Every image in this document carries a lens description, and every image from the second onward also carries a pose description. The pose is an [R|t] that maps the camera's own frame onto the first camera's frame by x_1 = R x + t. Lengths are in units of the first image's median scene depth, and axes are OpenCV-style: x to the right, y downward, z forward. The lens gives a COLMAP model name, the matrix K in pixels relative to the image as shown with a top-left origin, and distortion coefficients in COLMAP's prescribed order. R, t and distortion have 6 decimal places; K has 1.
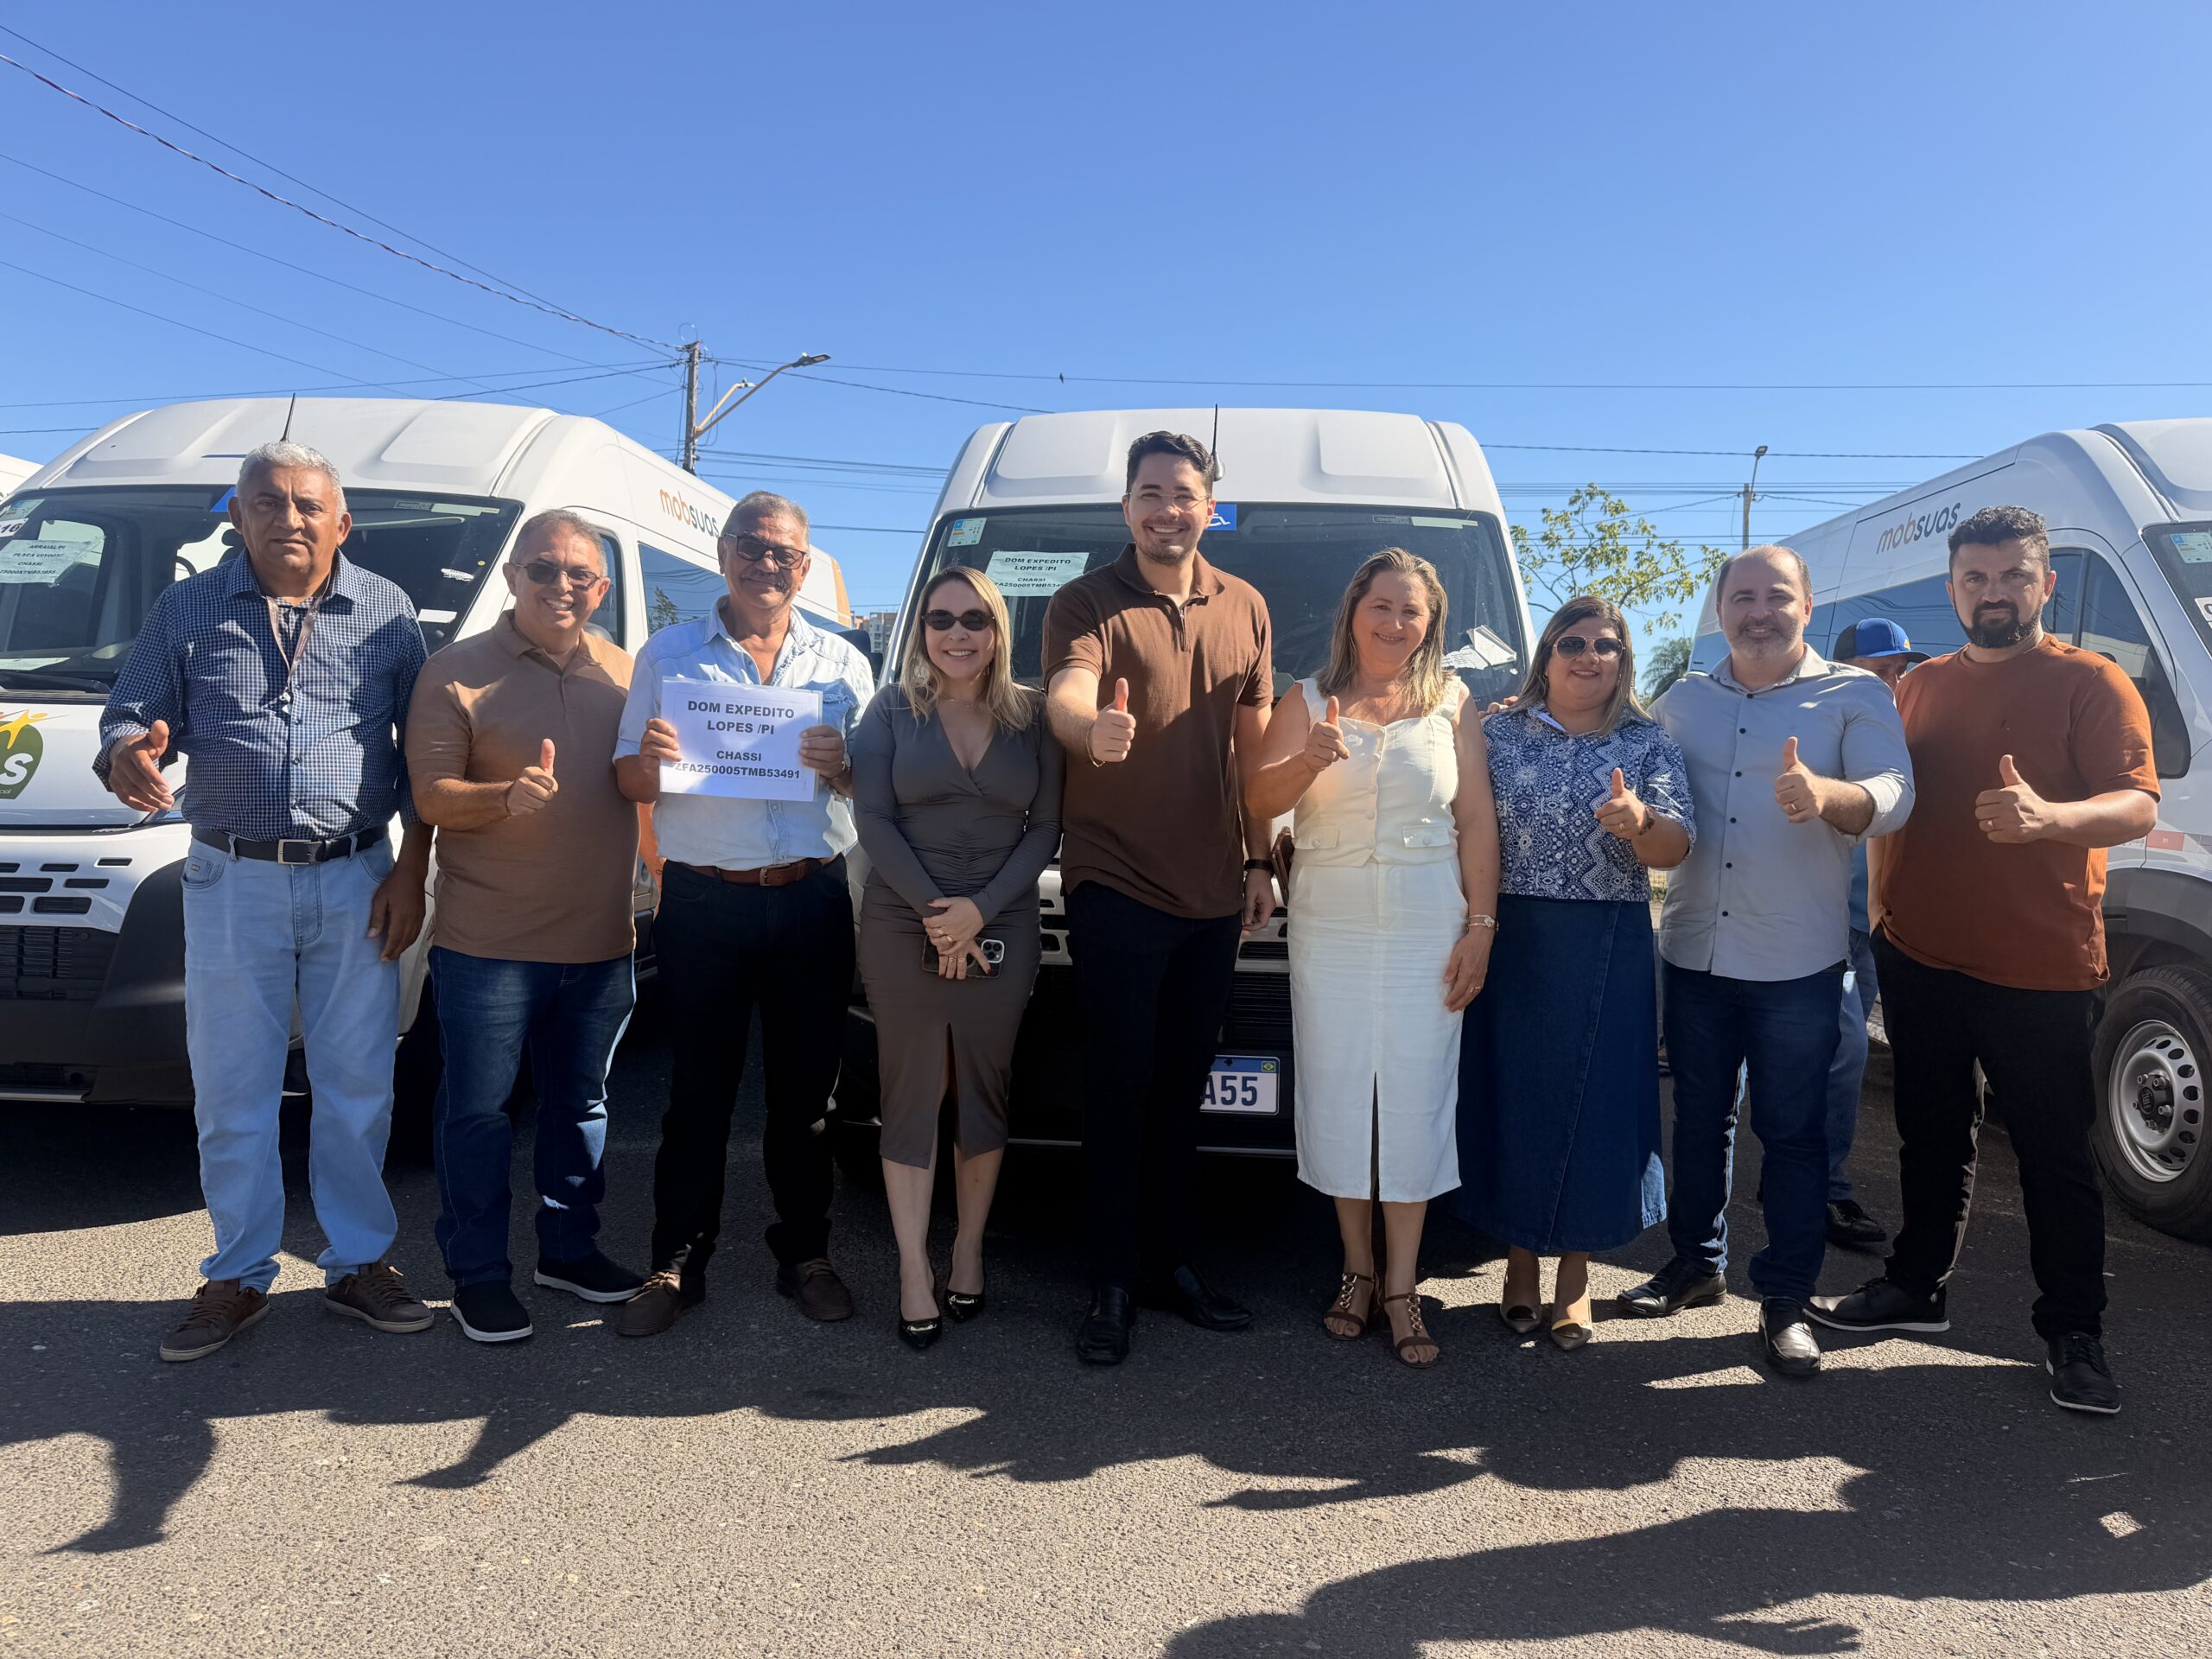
lens RADIAL K [[1527.8, 0, 1106.0], [0, 1527.8, 829.5], [0, 0, 1]] dist [-0.001457, -0.024457]
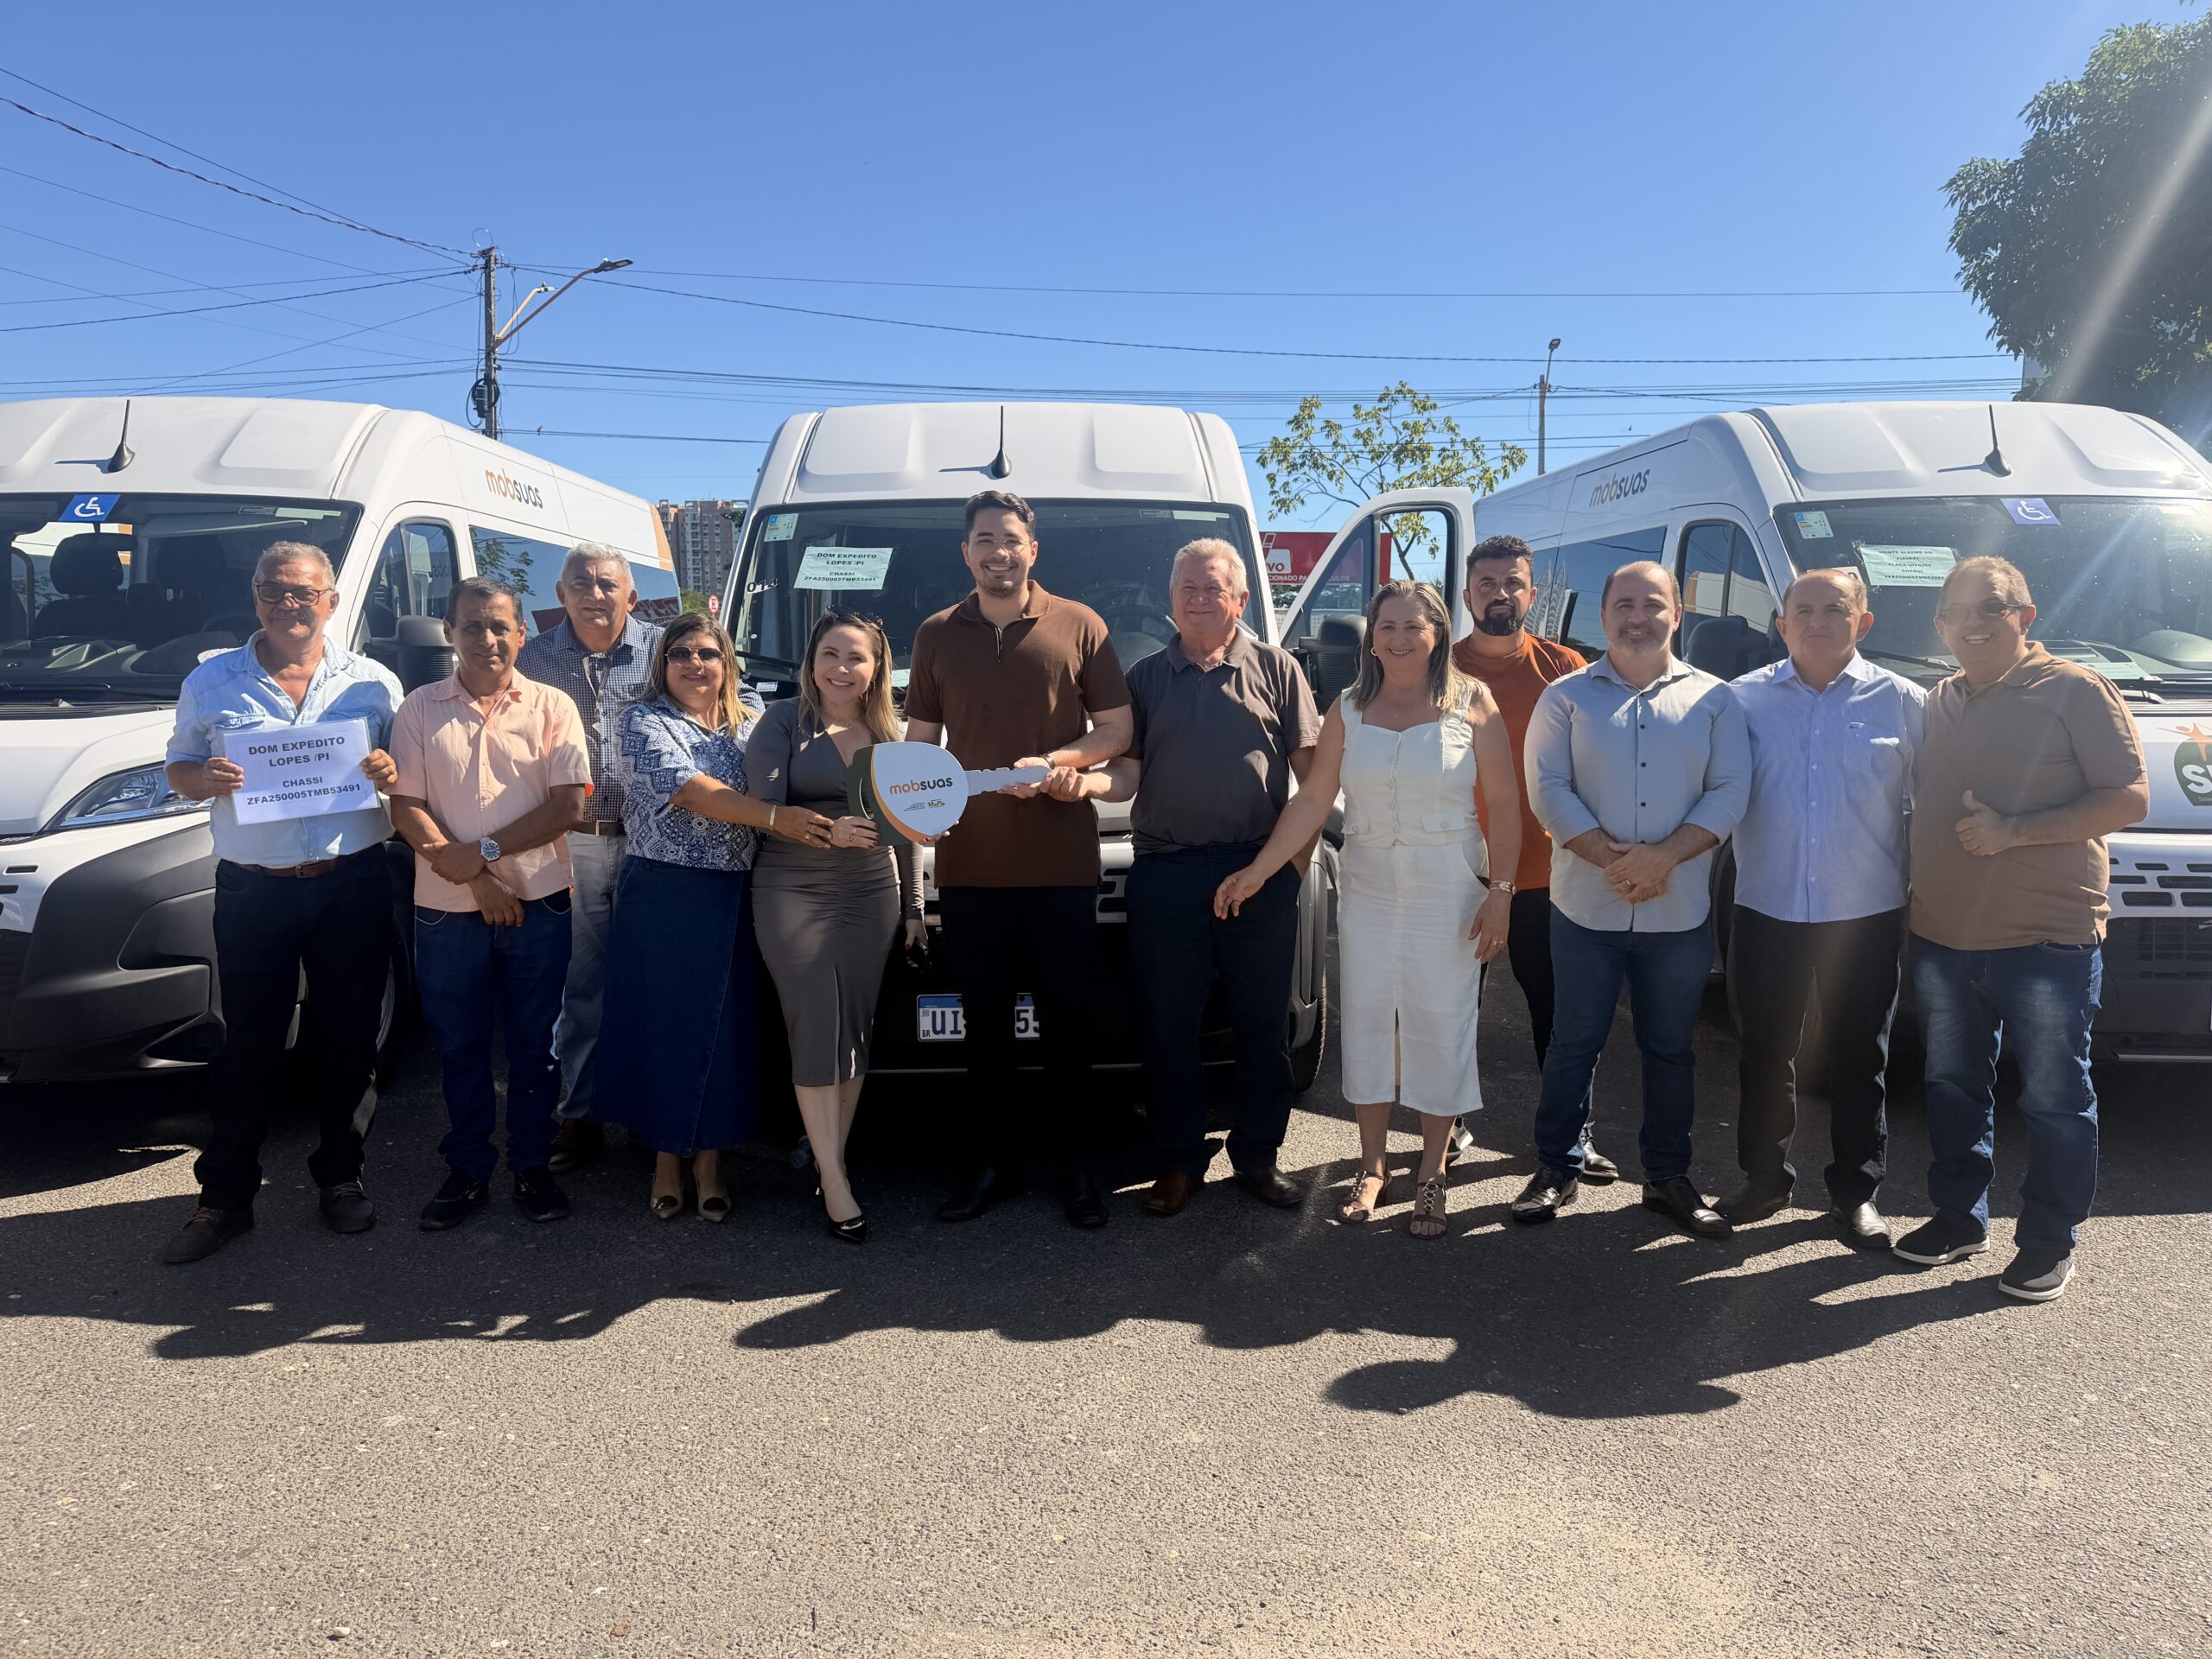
lens RADIAL K [[1683.2, 0, 1112.8], [0, 1683.2, 766.5], [0, 0, 1]] dist [0.038145, -0.090377]
pose [[0.995322, -0.044623, 0.085685, 0.036256], [0.039779, 0.997556, 0.057435, -0.080139], [-0.088039, -0.053757, 0.994665, -0.253737]]
